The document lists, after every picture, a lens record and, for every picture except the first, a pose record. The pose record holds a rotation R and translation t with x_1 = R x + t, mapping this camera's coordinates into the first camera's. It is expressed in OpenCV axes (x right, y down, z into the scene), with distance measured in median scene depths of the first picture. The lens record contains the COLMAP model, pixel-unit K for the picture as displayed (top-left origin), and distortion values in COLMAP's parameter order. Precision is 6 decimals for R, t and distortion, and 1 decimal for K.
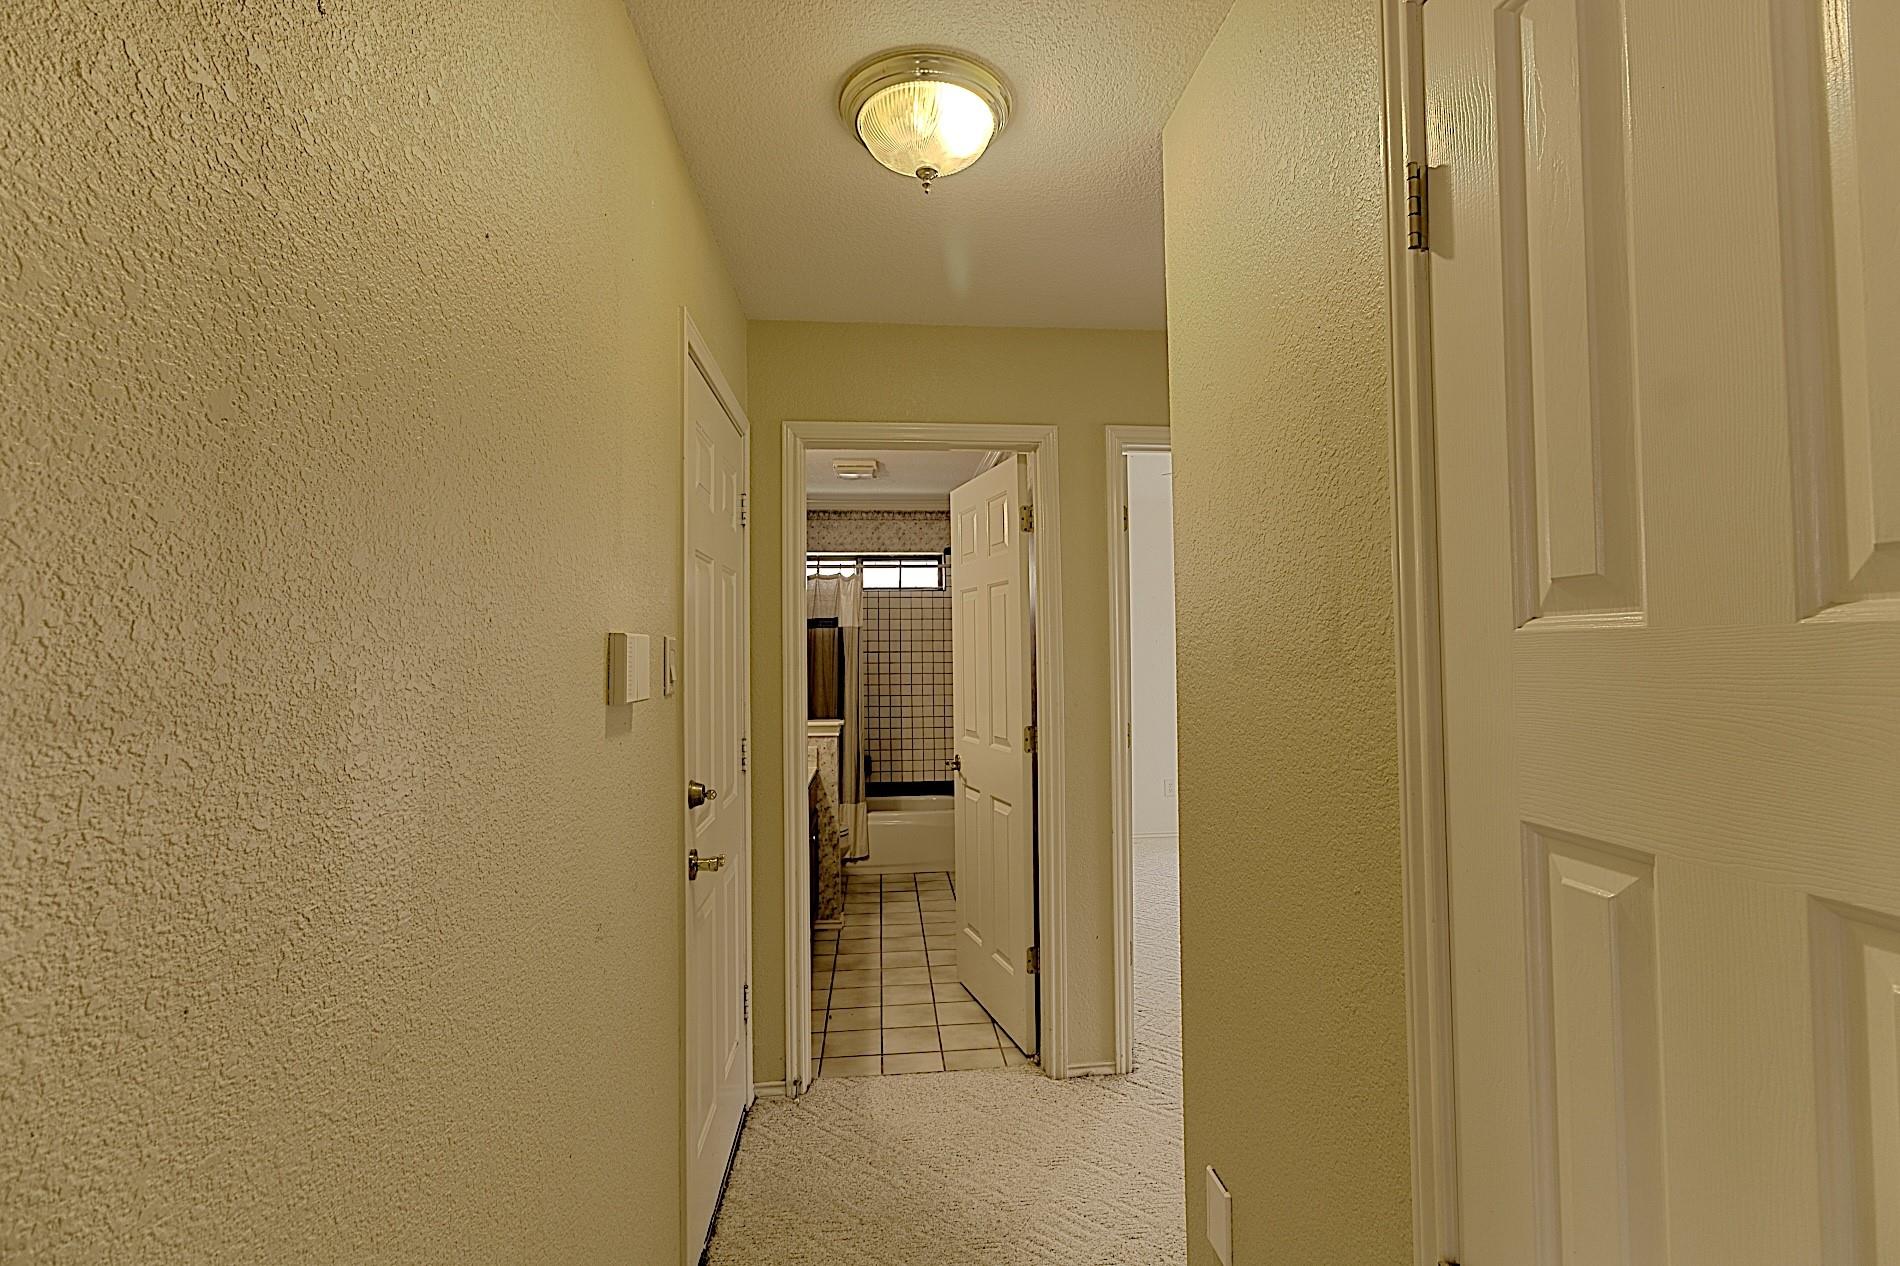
lens RADIAL K [[870.2, 0, 951.2], [0, 870.2, 636.2], [0, 0, 1]] dist [-0.031197, -0.000028]
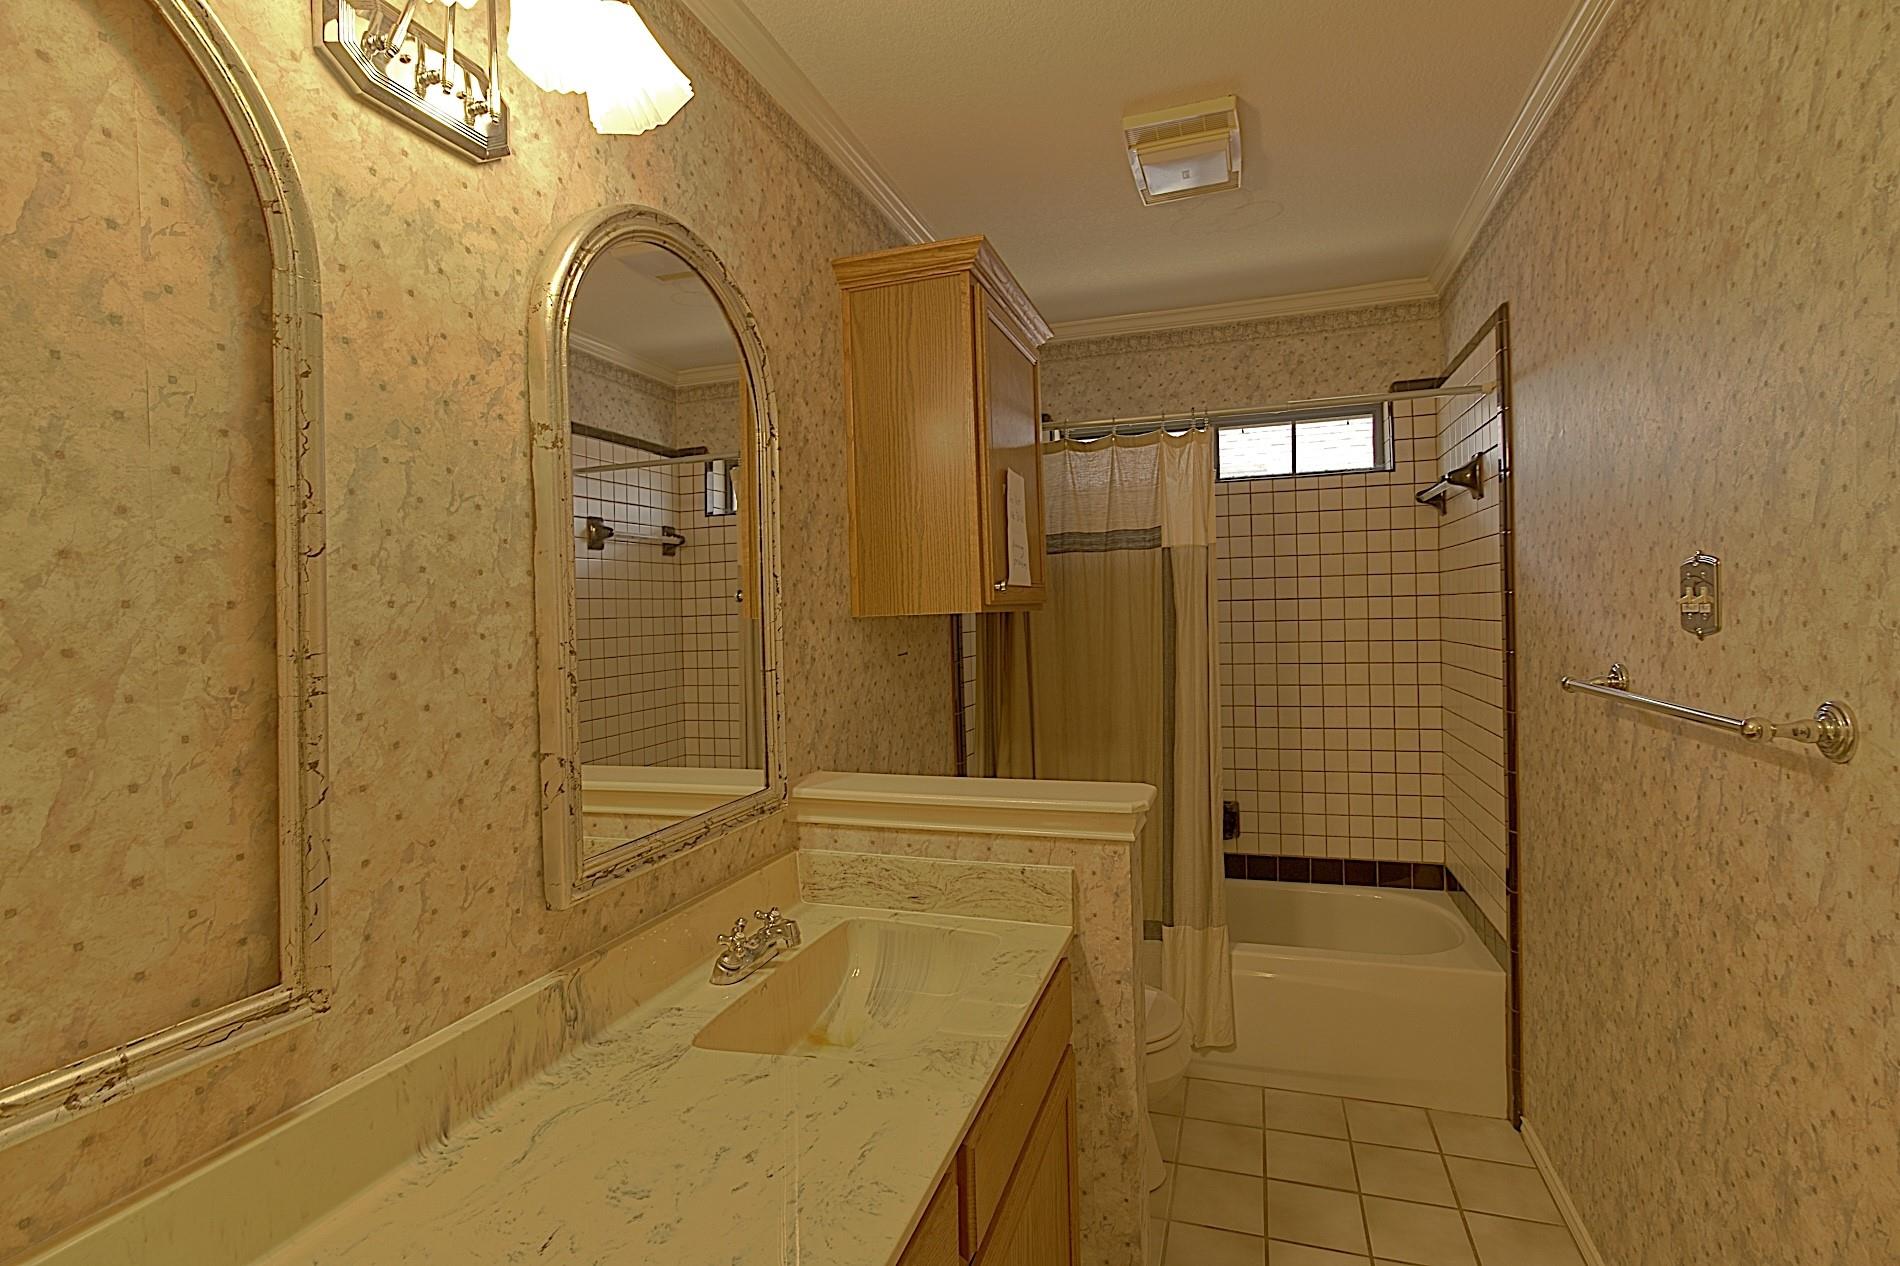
lens RADIAL K [[870.2, 0, 946.0], [0, 870.2, 630.2], [0, 0, 1]] dist [-0.031197, -0.000028]
pose [[0.912842, -0.009218, -0.408209, -0.039963], [0.026849, 0.998937, 0.037483, 0.012049], [0.407430, -0.045176, 0.912118, 0.460614]]
